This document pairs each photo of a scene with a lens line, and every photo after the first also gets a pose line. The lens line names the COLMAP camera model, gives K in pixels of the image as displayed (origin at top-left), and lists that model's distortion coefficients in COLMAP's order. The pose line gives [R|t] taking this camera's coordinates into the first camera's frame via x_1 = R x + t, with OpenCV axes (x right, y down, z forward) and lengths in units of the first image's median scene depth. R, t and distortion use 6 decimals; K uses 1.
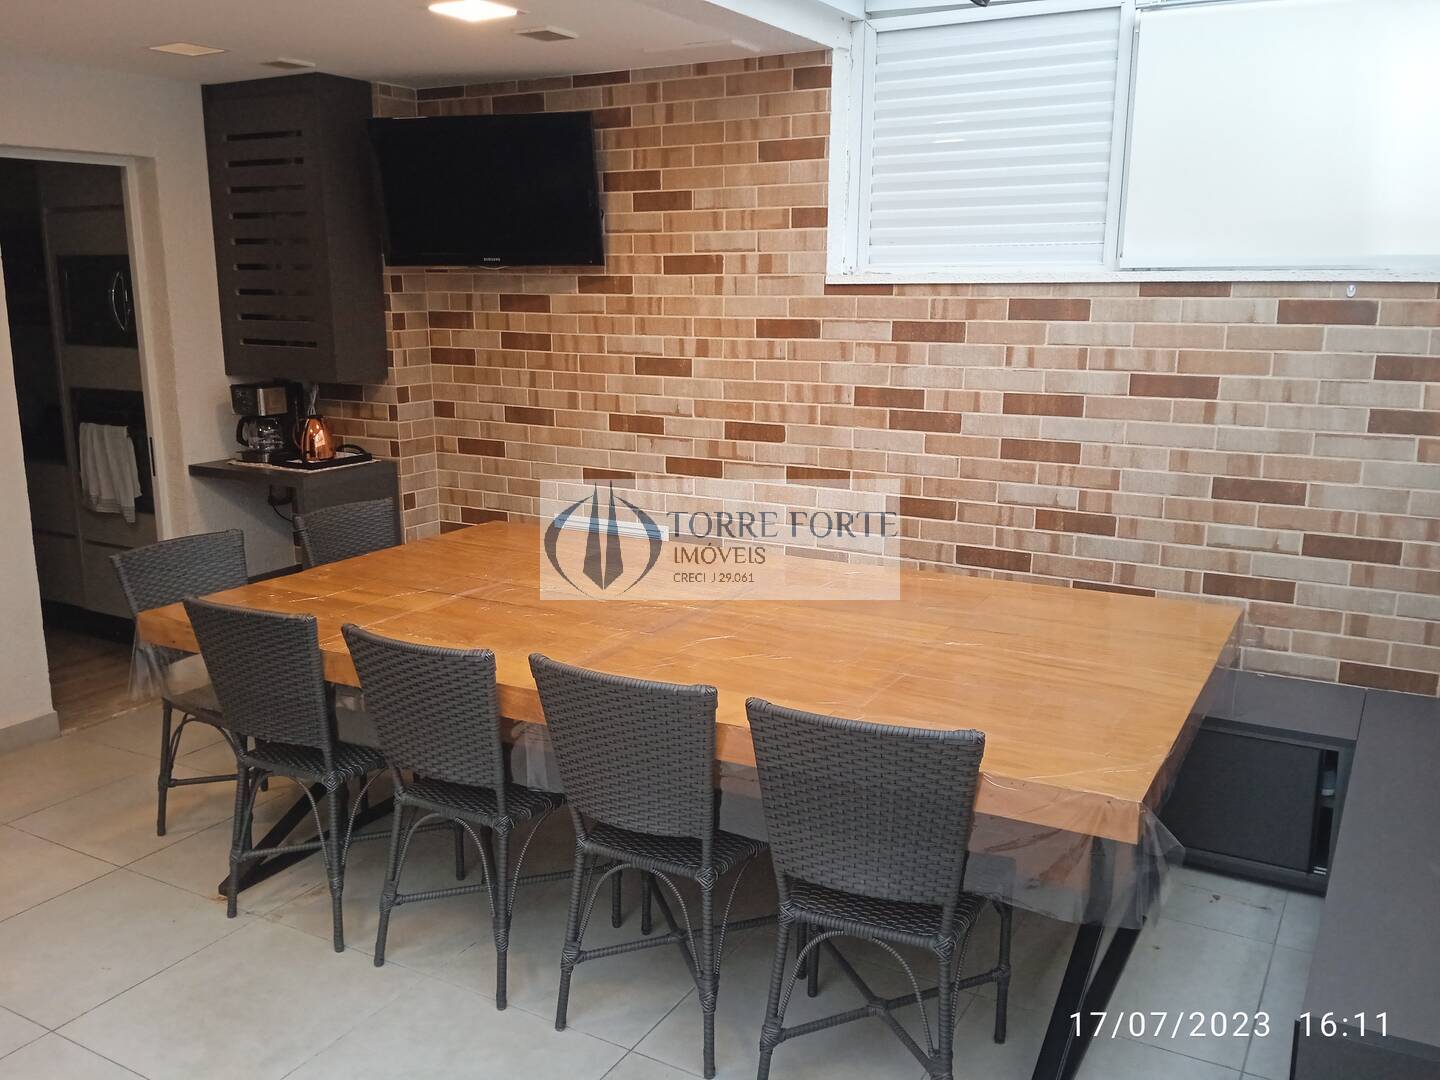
lens RADIAL K [[1238.7, 0, 722.6], [0, 1238.7, 538.4], [0, 0, 1]] dist [0.127395, -0.228905]
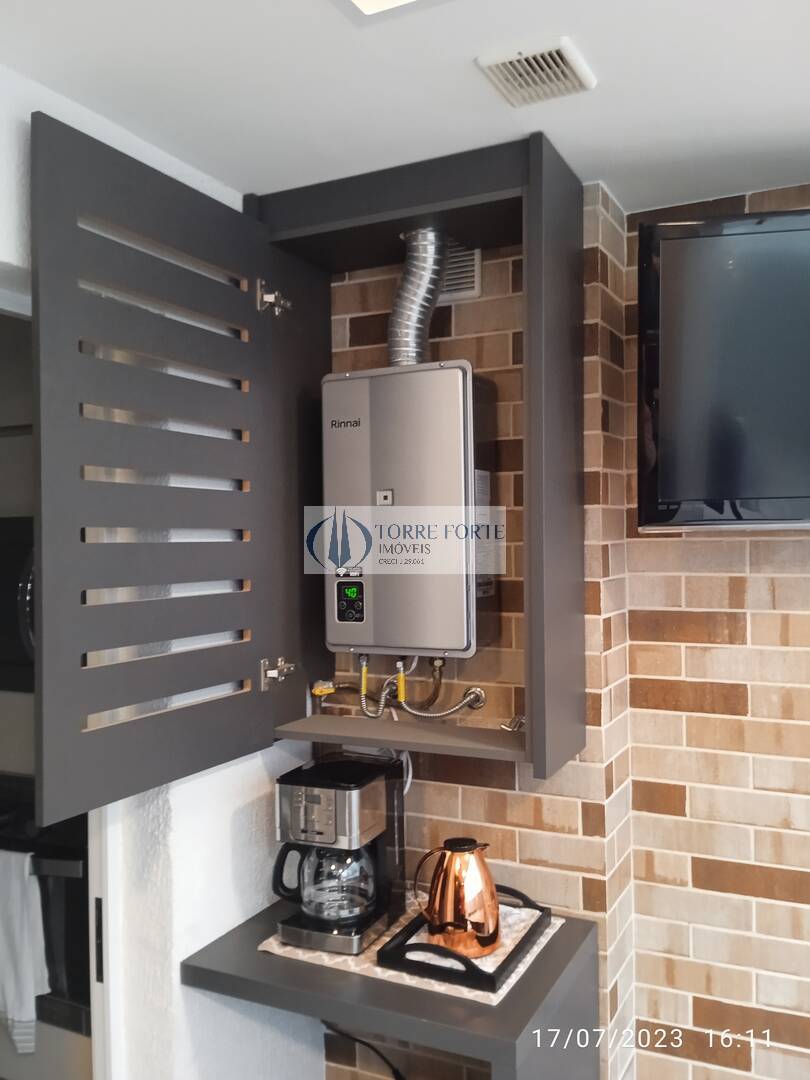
lens RADIAL K [[929.0, 0, 405.6], [0, 929.0, 534.5], [0, 0, 1]] dist [0.127395, -0.228905]
pose [[0.998088, -0.014372, 0.060108, -0.399335], [0.026850, 0.976839, -0.212283, -0.148623], [-0.055665, 0.213491, 0.975358, 0.692953]]
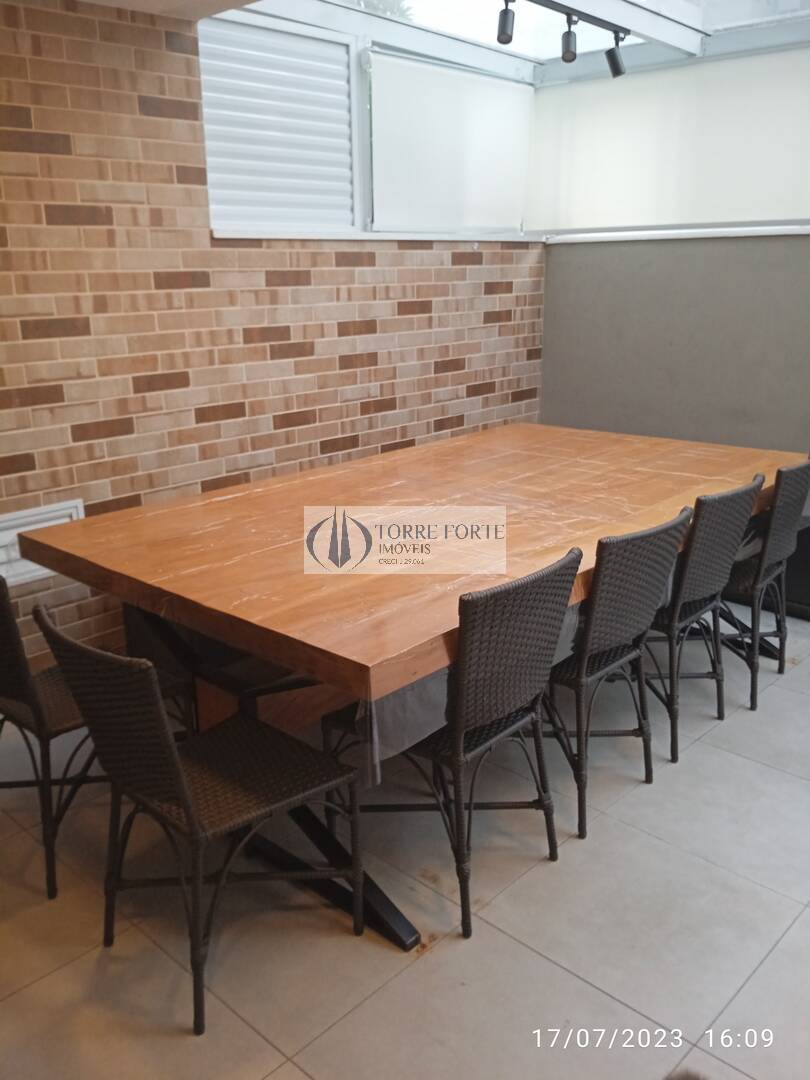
lens RADIAL K [[929.0, 0, 405.6], [0, 929.0, 534.5], [0, 0, 1]] dist [0.127395, -0.228905]
pose [[0.231479, -0.272422, 0.933918, -0.693400], [0.215357, 0.950524, 0.223888, -0.094955], [-0.948704, 0.149300, 0.278695, 0.592031]]
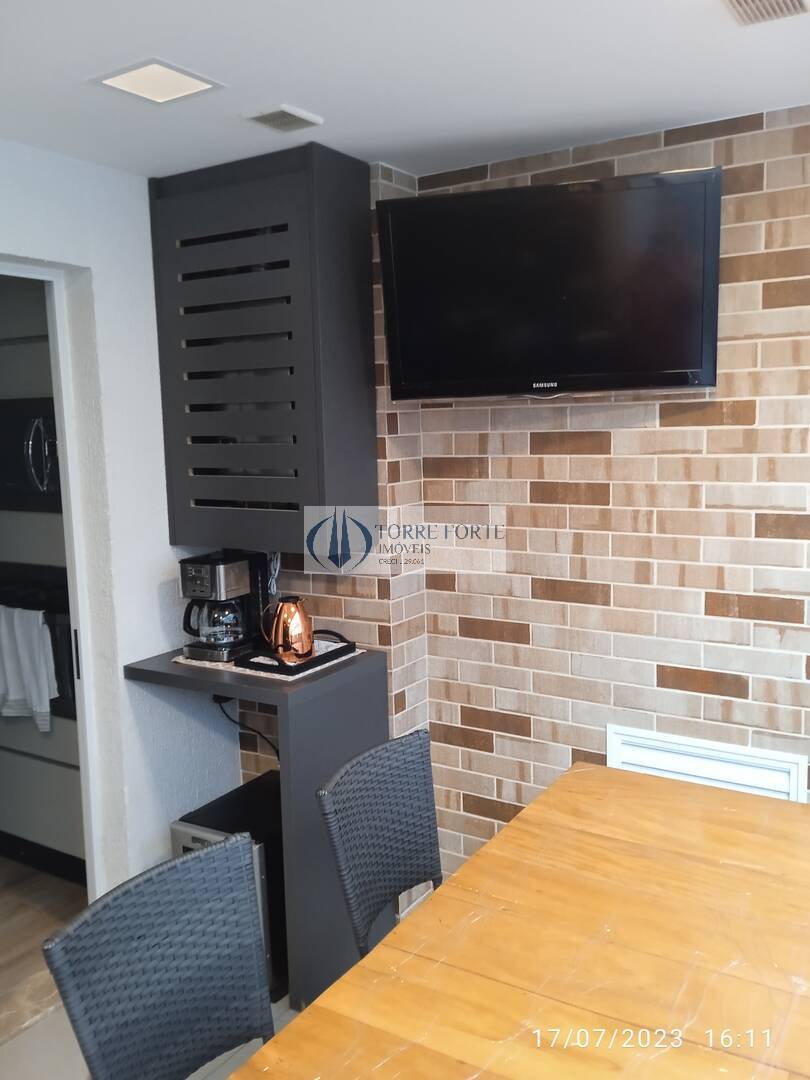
lens RADIAL K [[929.0, 0, 405.6], [0, 929.0, 534.5], [0, 0, 1]] dist [0.127395, -0.228905]
pose [[0.998884, -0.020559, -0.042522, -0.251552], [0.016835, 0.996141, -0.086142, -0.094260], [0.044129, 0.085330, 0.995375, 0.478205]]
